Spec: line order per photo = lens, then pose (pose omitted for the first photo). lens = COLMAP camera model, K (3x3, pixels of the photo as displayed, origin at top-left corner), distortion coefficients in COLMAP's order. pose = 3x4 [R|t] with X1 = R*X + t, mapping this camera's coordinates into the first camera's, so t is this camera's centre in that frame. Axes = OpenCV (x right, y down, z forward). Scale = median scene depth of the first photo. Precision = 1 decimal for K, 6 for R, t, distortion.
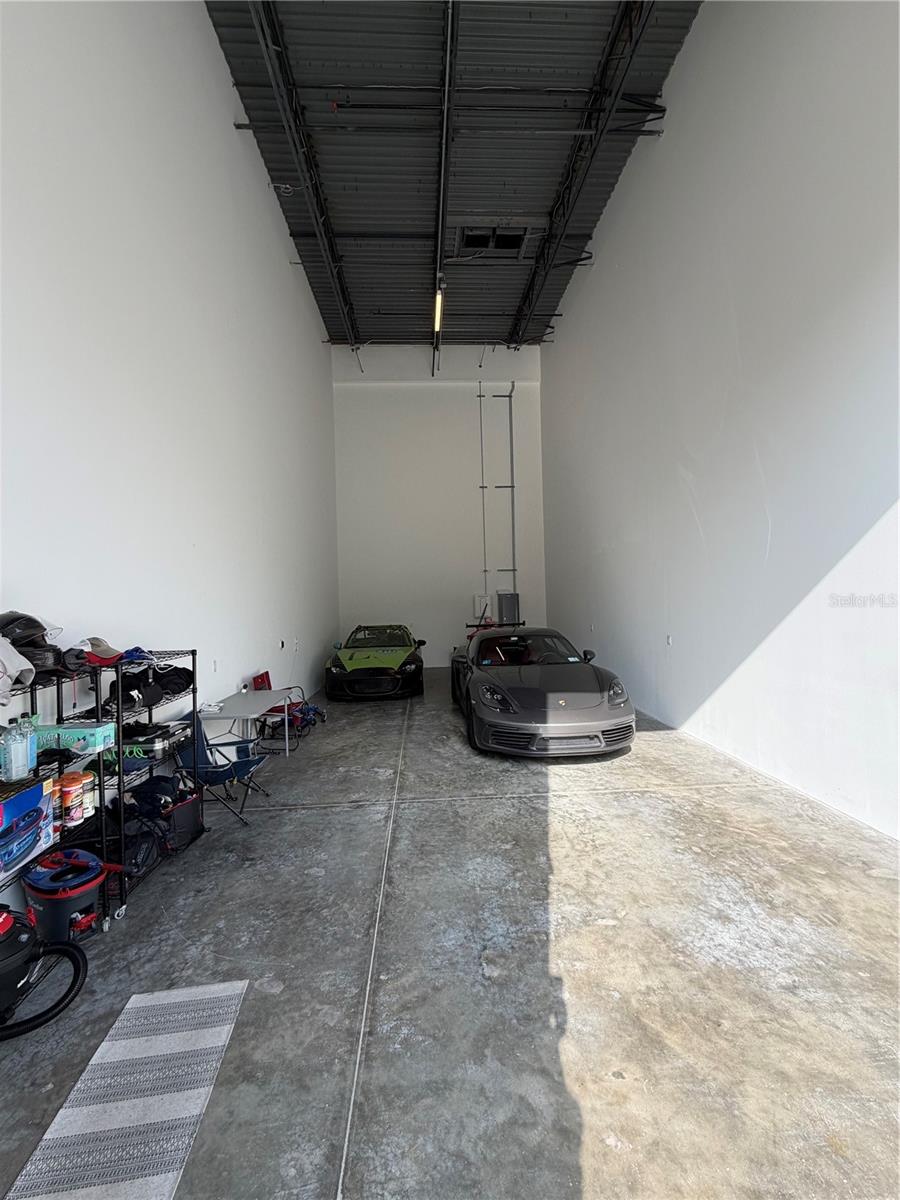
lens RADIAL K [[478.0, 0, 448.8], [0, 478.0, 596.5], [0, 0, 1]] dist [-0.000310, 0.000355]
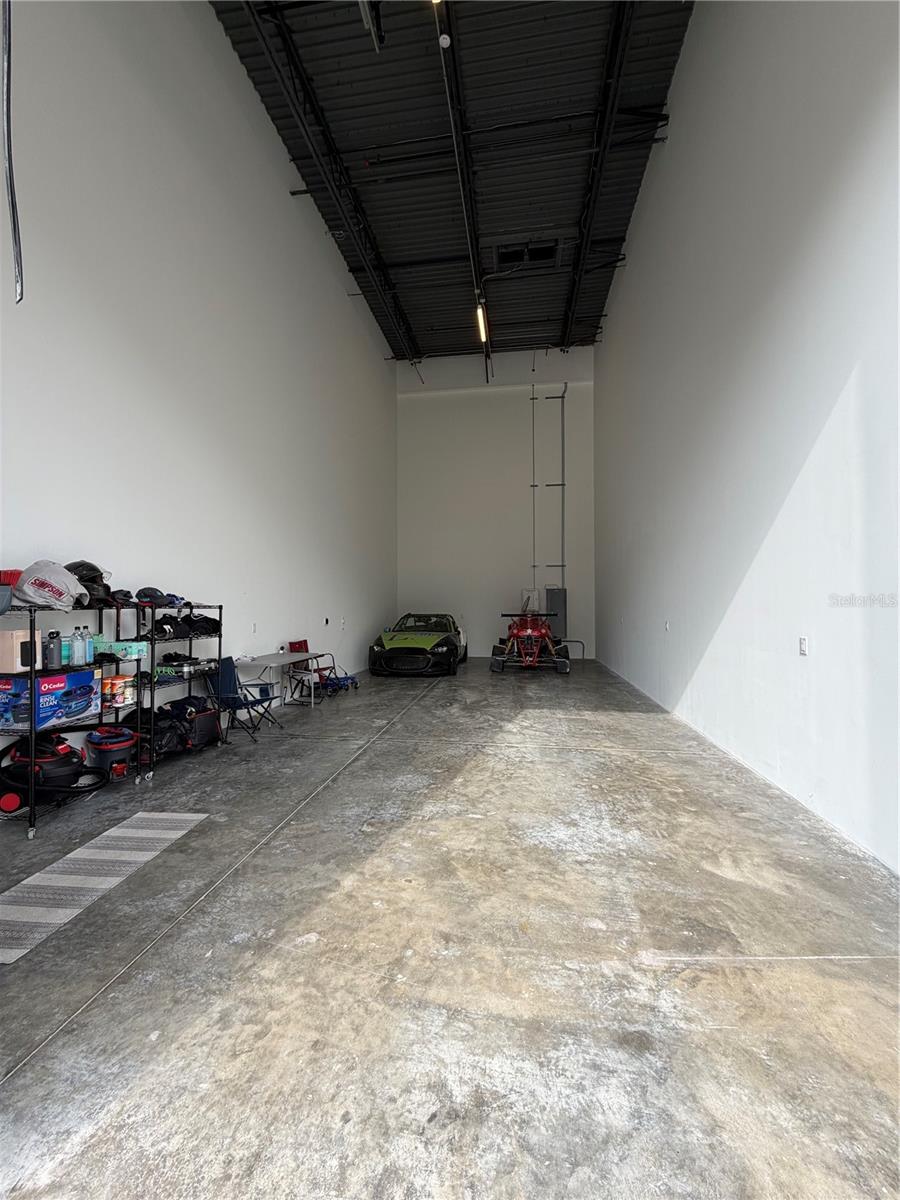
lens RADIAL K [[478.0, 0, 448.9], [0, 478.0, 596.4], [0, 0, 1]] dist [-0.000310, 0.000355]
pose [[0.979518, 0.022054, -0.200146, 0.298895], [-0.024094, 0.999680, -0.007762, 0.069037], [0.199910, 0.012425, 0.979735, -0.149816]]
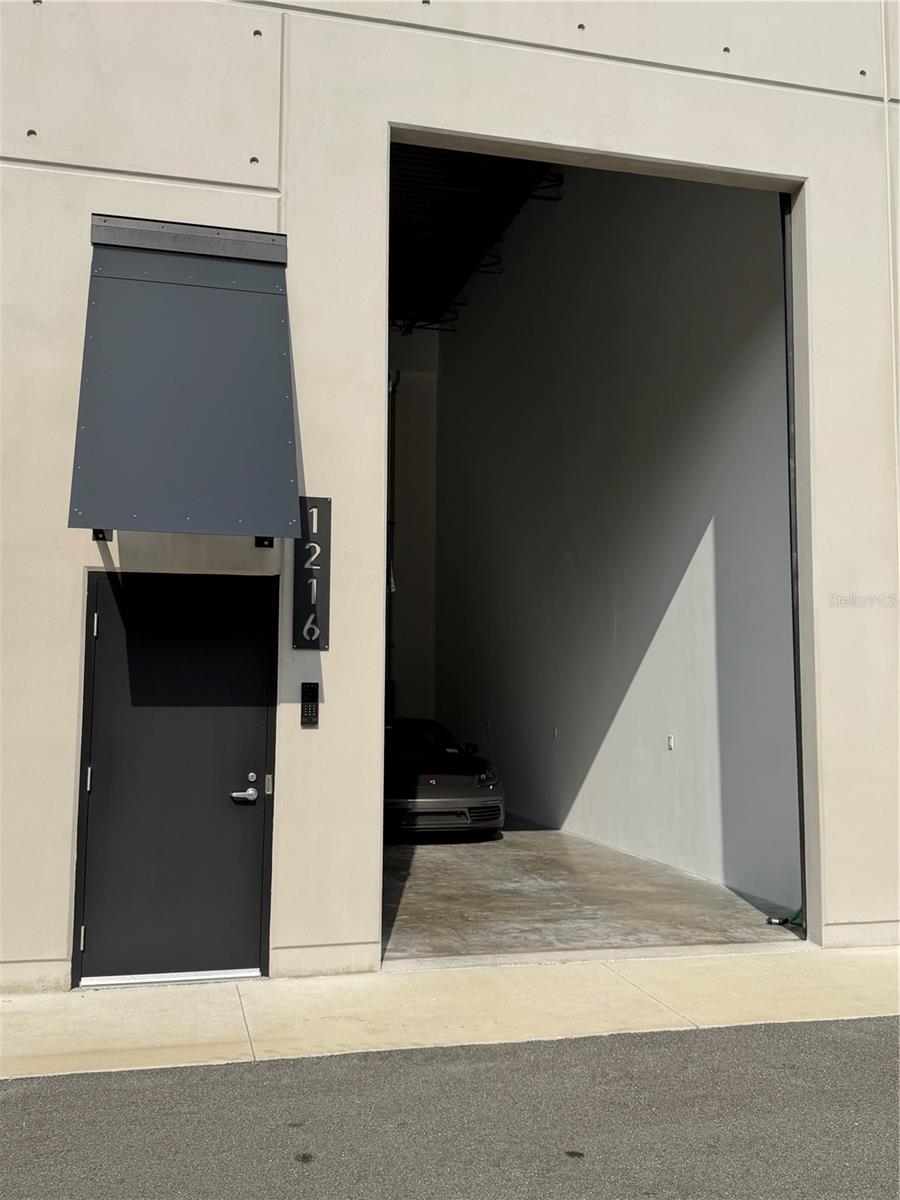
lens RADIAL K [[1131.9, 0, 442.0], [0, 1131.9, 589.2], [0, 0, 1]] dist [0.076422, 0.000000]
pose [[0.980948, 0.054173, 0.186564, -0.255608], [-0.037943, 0.995264, -0.089493, 0.029564], [-0.190528, 0.080709, 0.978358, -1.640066]]
